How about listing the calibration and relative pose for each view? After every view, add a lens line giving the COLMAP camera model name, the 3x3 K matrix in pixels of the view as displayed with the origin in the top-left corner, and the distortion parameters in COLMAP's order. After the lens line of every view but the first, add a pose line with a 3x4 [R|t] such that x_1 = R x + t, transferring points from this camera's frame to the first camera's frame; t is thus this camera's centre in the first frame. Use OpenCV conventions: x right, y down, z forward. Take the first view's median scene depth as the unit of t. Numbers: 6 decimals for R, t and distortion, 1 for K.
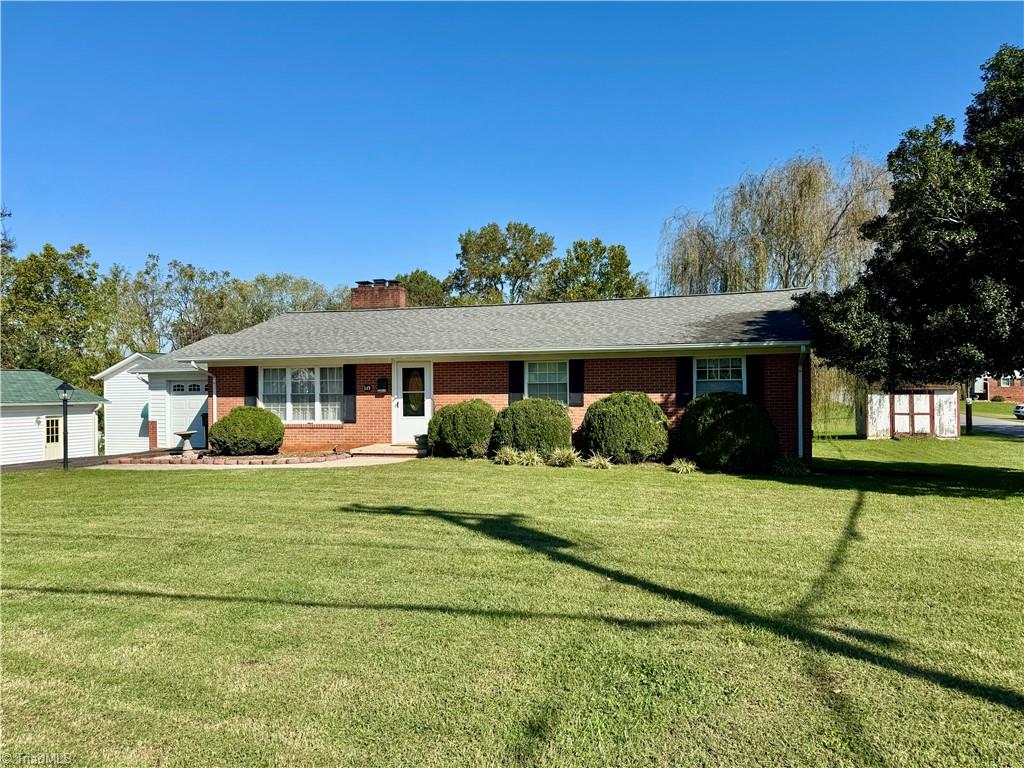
lens RADIAL K [[720.9, 0, 512.0], [0, 720.9, 384.0], [0, 0, 1]] dist [0.090573, -0.117156]
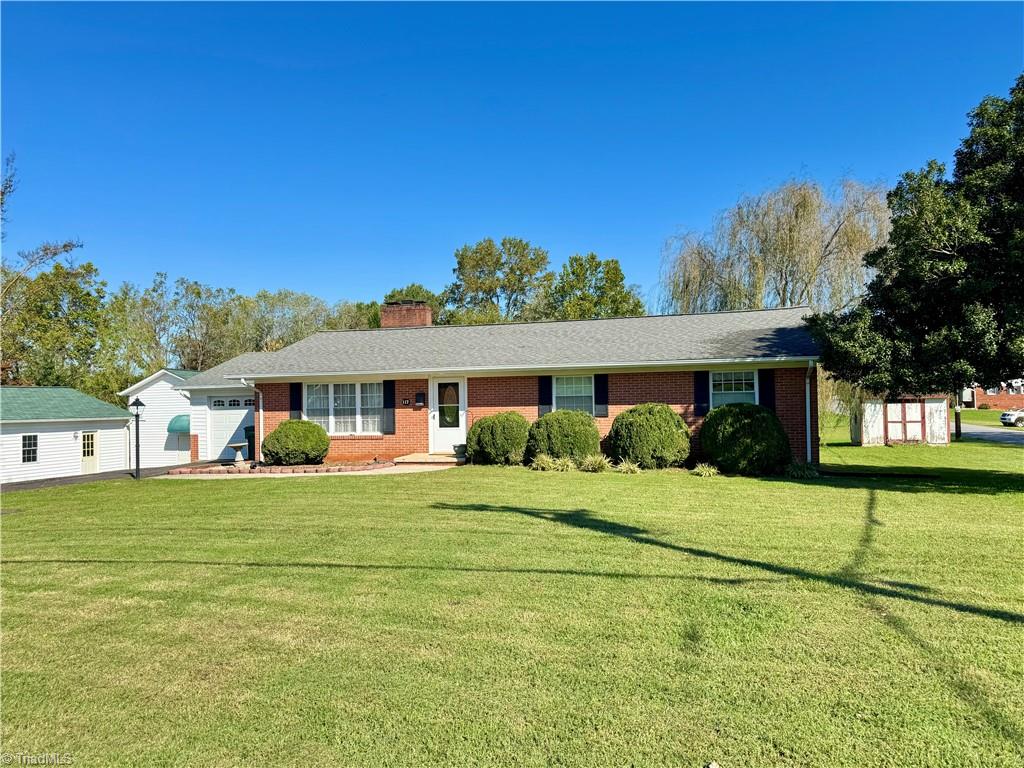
lens RADIAL K [[713.0, 0, 512.0], [0, 713.0, 384.0], [0, 0, 1]] dist [0.105475, -0.143600]
pose [[0.999925, -0.008316, 0.009022, -0.063193], [0.008463, 0.999829, -0.016414, -0.002761], [-0.008884, 0.016489, 0.999825, -0.090271]]
